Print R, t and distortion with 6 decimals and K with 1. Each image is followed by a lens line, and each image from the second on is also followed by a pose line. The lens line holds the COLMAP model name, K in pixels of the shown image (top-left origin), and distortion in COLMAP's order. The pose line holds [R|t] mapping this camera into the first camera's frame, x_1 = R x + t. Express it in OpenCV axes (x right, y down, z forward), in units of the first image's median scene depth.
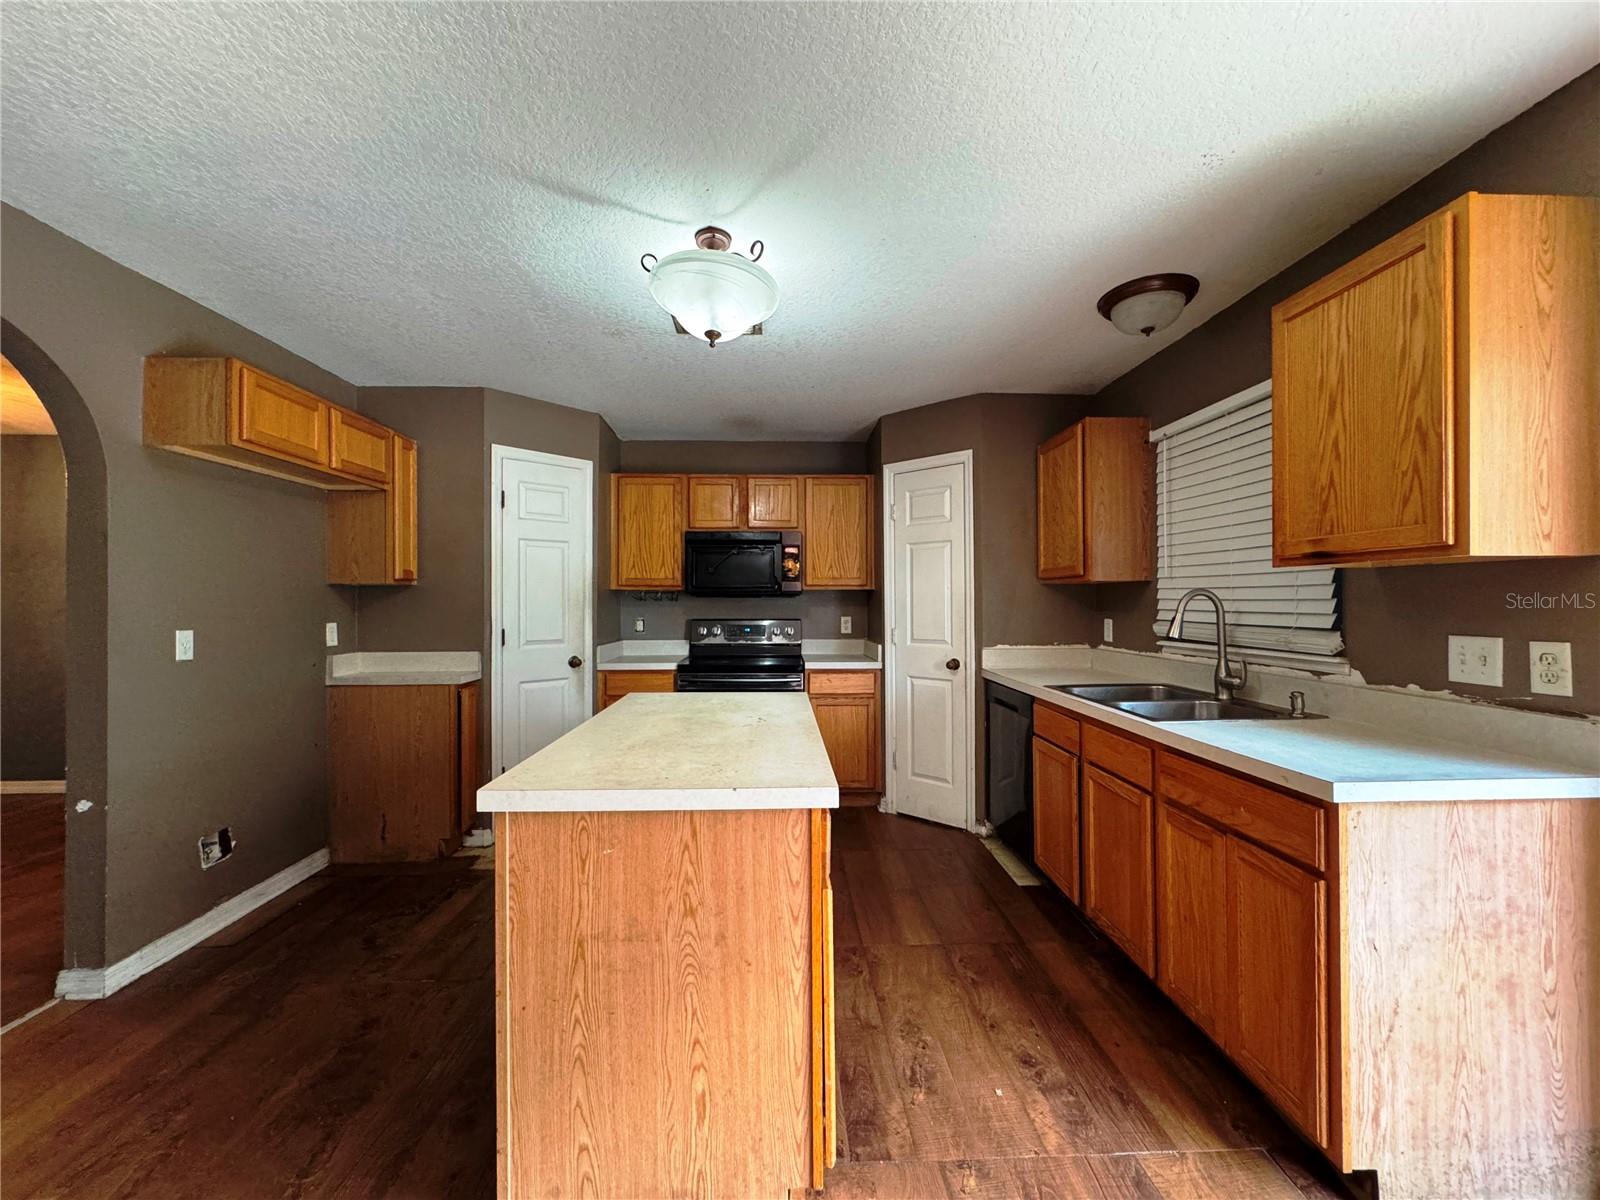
lens RADIAL K [[640.2, 0, 798.6], [0, 640.2, 598.8], [0, 0, 1]] dist [-0.002969, 0.000354]
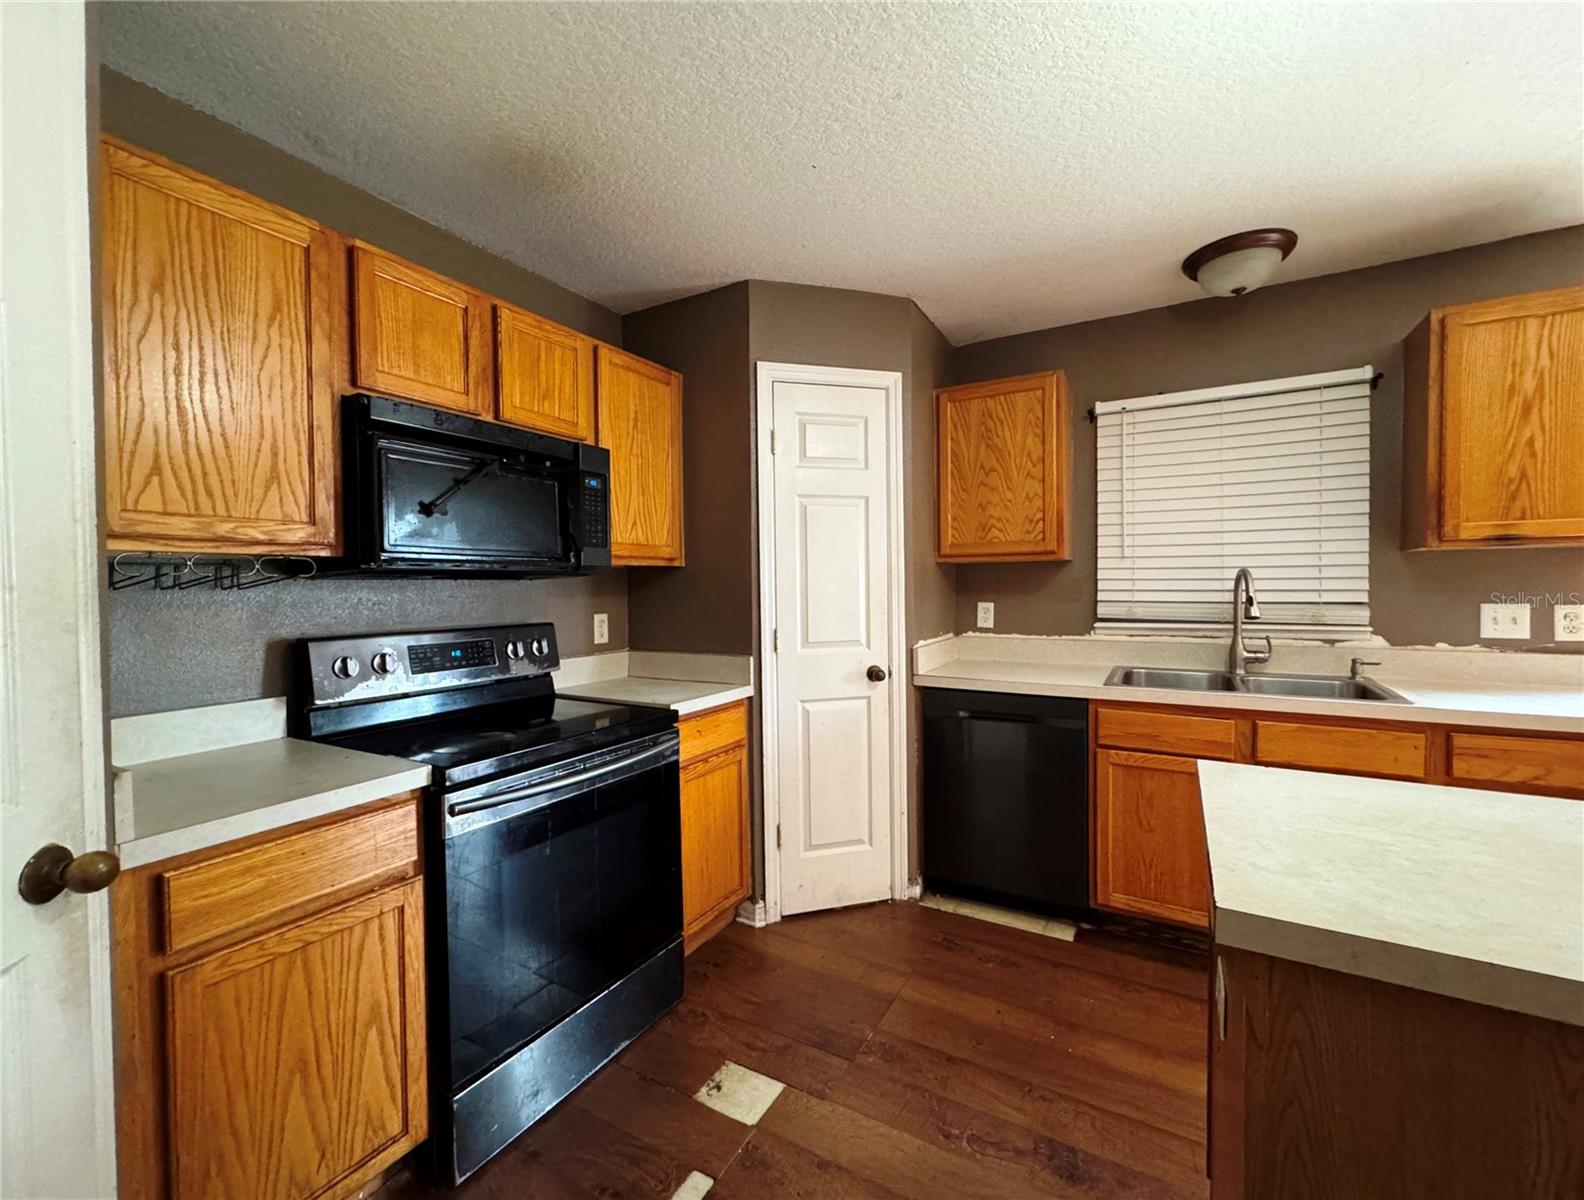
lens RADIAL K [[657.7, 0, 791.8], [0, 657.7, 598.6], [0, 0, 1]] dist [-0.002181, -0.000030]
pose [[0.531975, -0.023130, 0.846444, -0.635048], [0.007156, 0.999714, 0.022821, 0.003976], [-0.846730, -0.006083, 0.531989, 1.057166]]
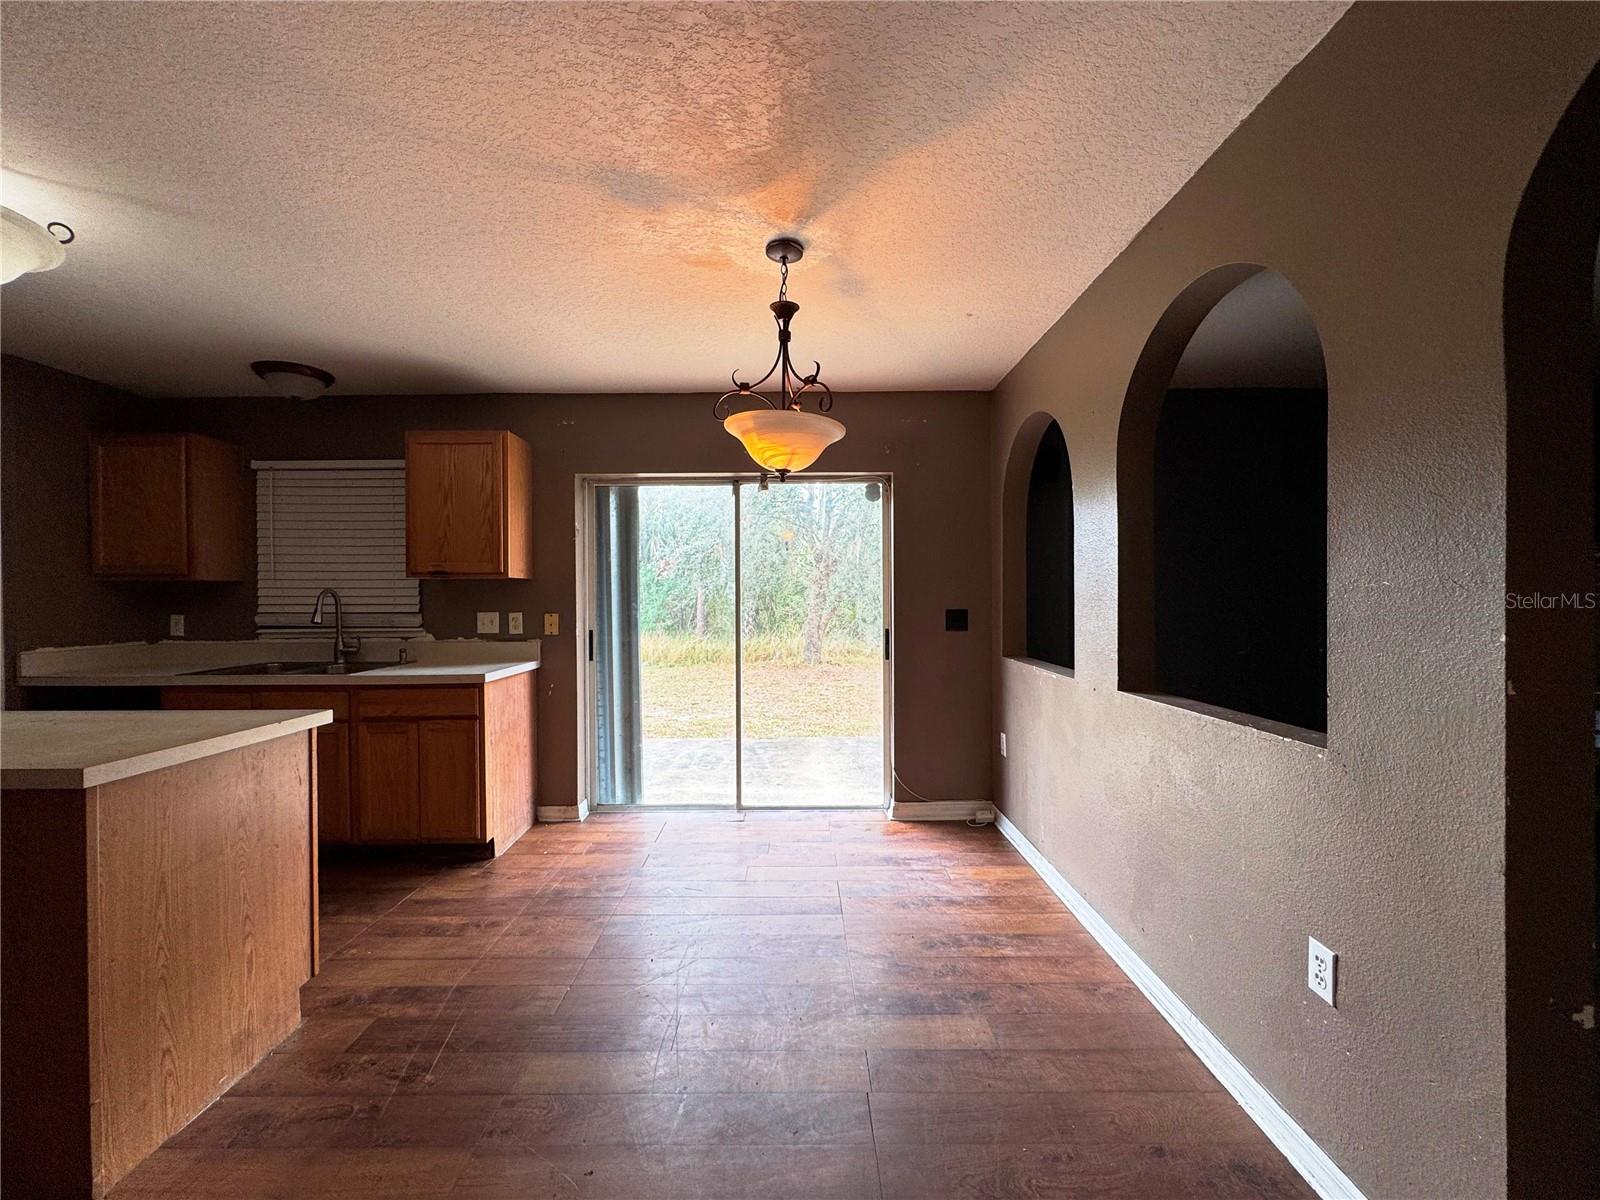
lens RADIAL K [[640.2, 0, 796.7], [0, 640.2, 602.1], [0, 0, 1]] dist [-0.002969, 0.000354]
pose [[0.039982, -0.004884, 0.999188, -0.782109], [0.003587, 0.999982, 0.004744, 0.011652], [-0.999194, 0.003394, 0.039999, -0.118609]]
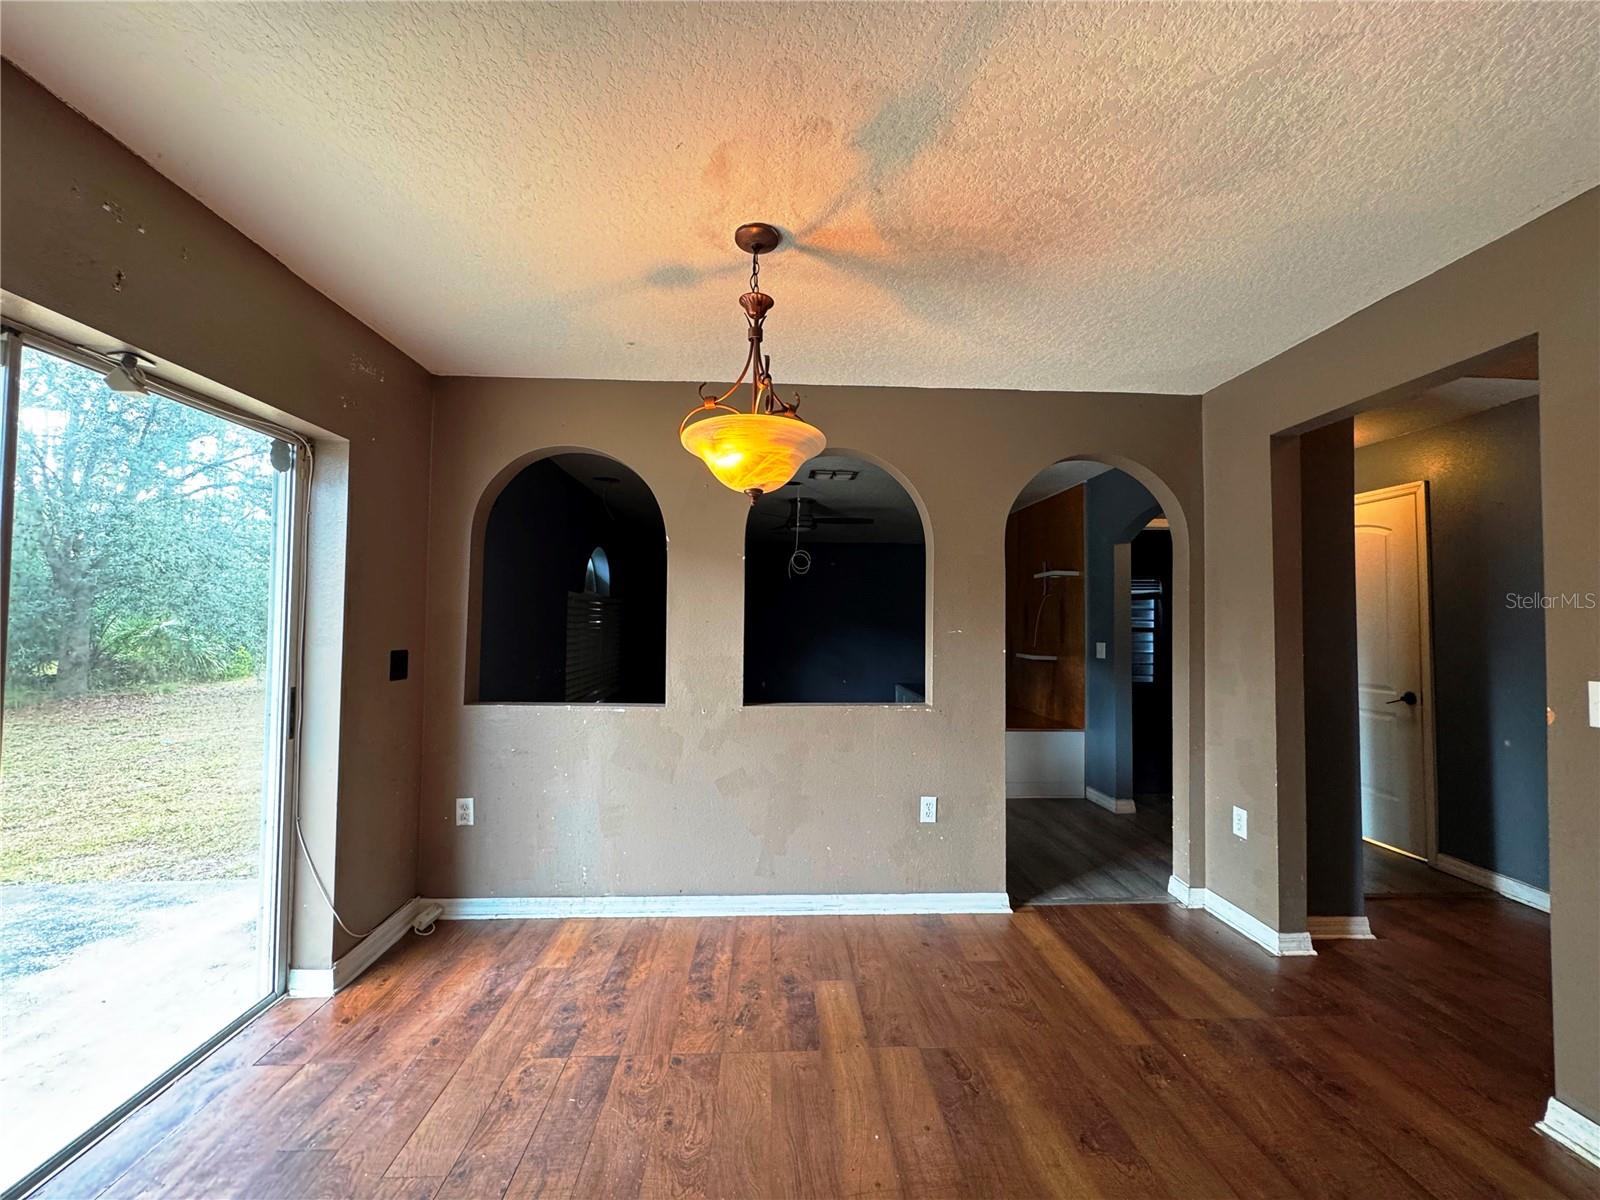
lens RADIAL K [[640.2, 0, 785.1], [0, 640.2, 601.5], [0, 0, 1]] dist [-0.002969, 0.000354]
pose [[-0.999943, -0.007475, -0.007580, 0.111180], [-0.007167, 0.999177, -0.039934, -0.009108], [0.007873, -0.039877, -0.999174, 0.709865]]
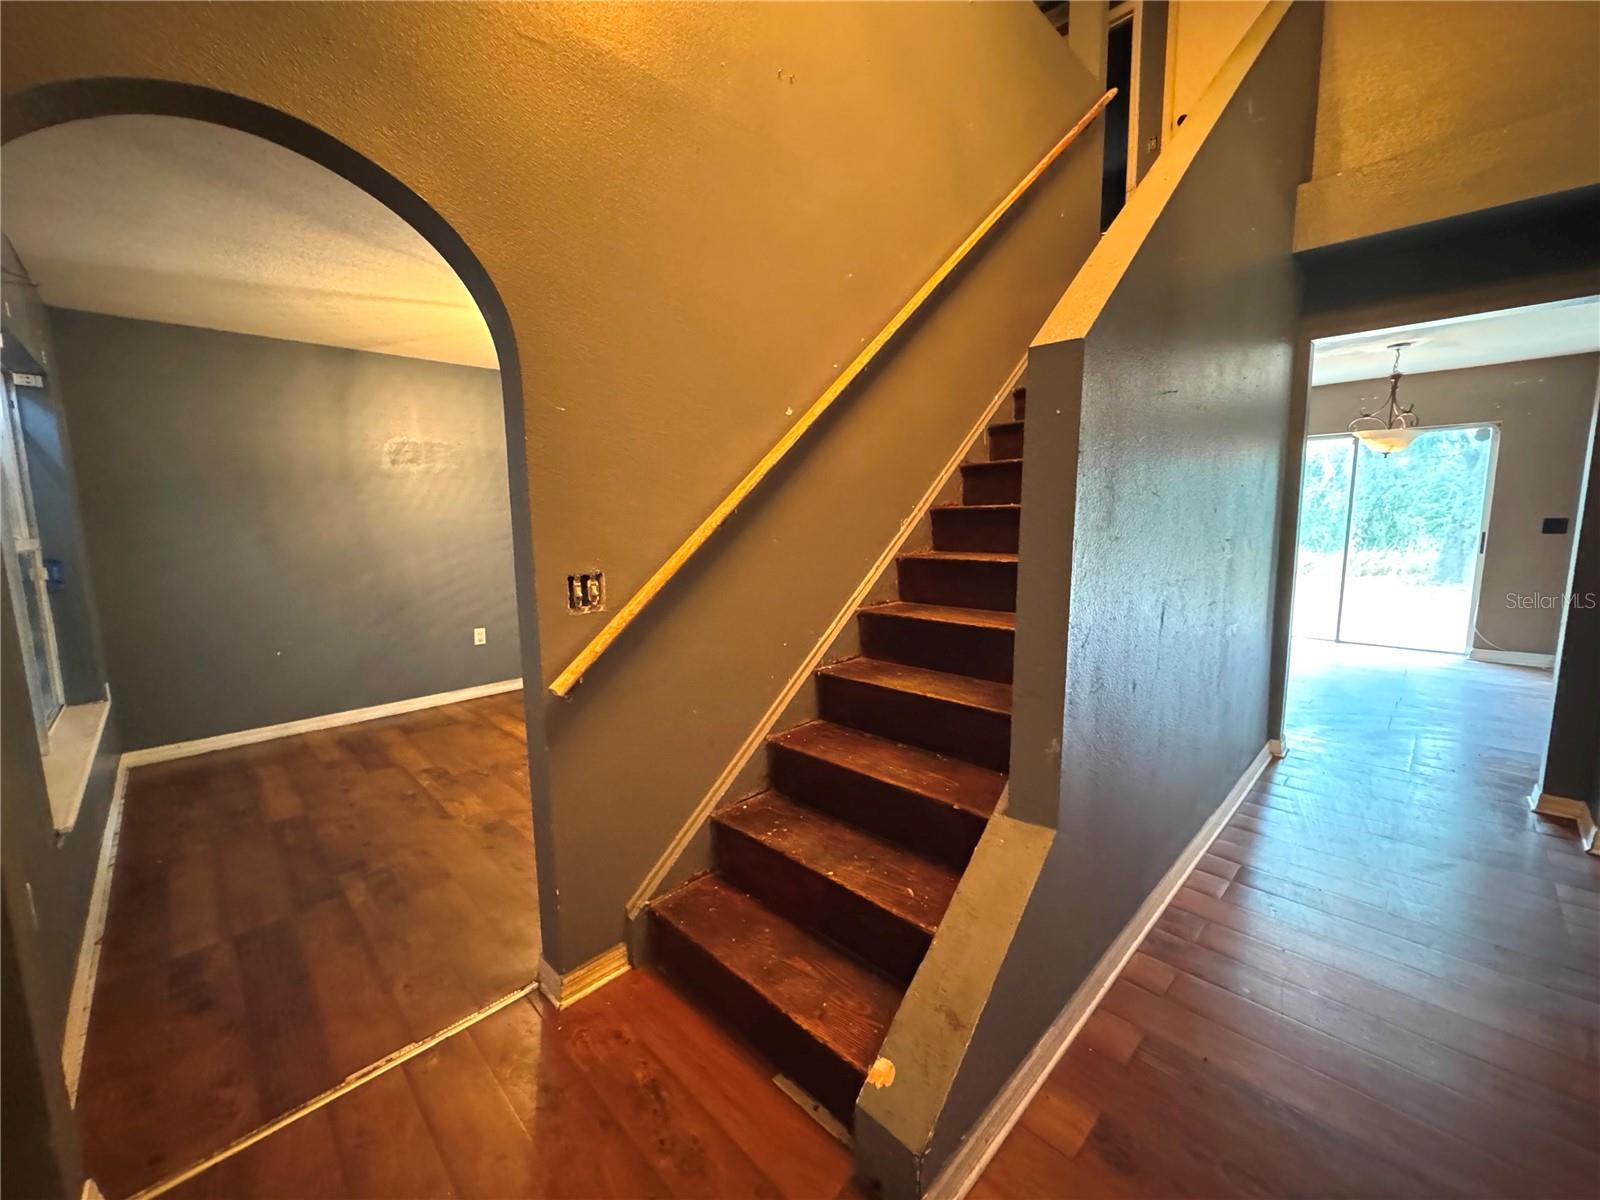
lens RADIAL K [[640.2, 0, 797.6], [0, 640.2, 600.4], [0, 0, 1]] dist [-0.002969, 0.000354]
pose [[0.738419, -0.100309, 0.666840, -2.533794], [0.014159, 0.990963, 0.133386, -0.010932], [-0.674193, -0.089053, 0.733167, -0.320580]]
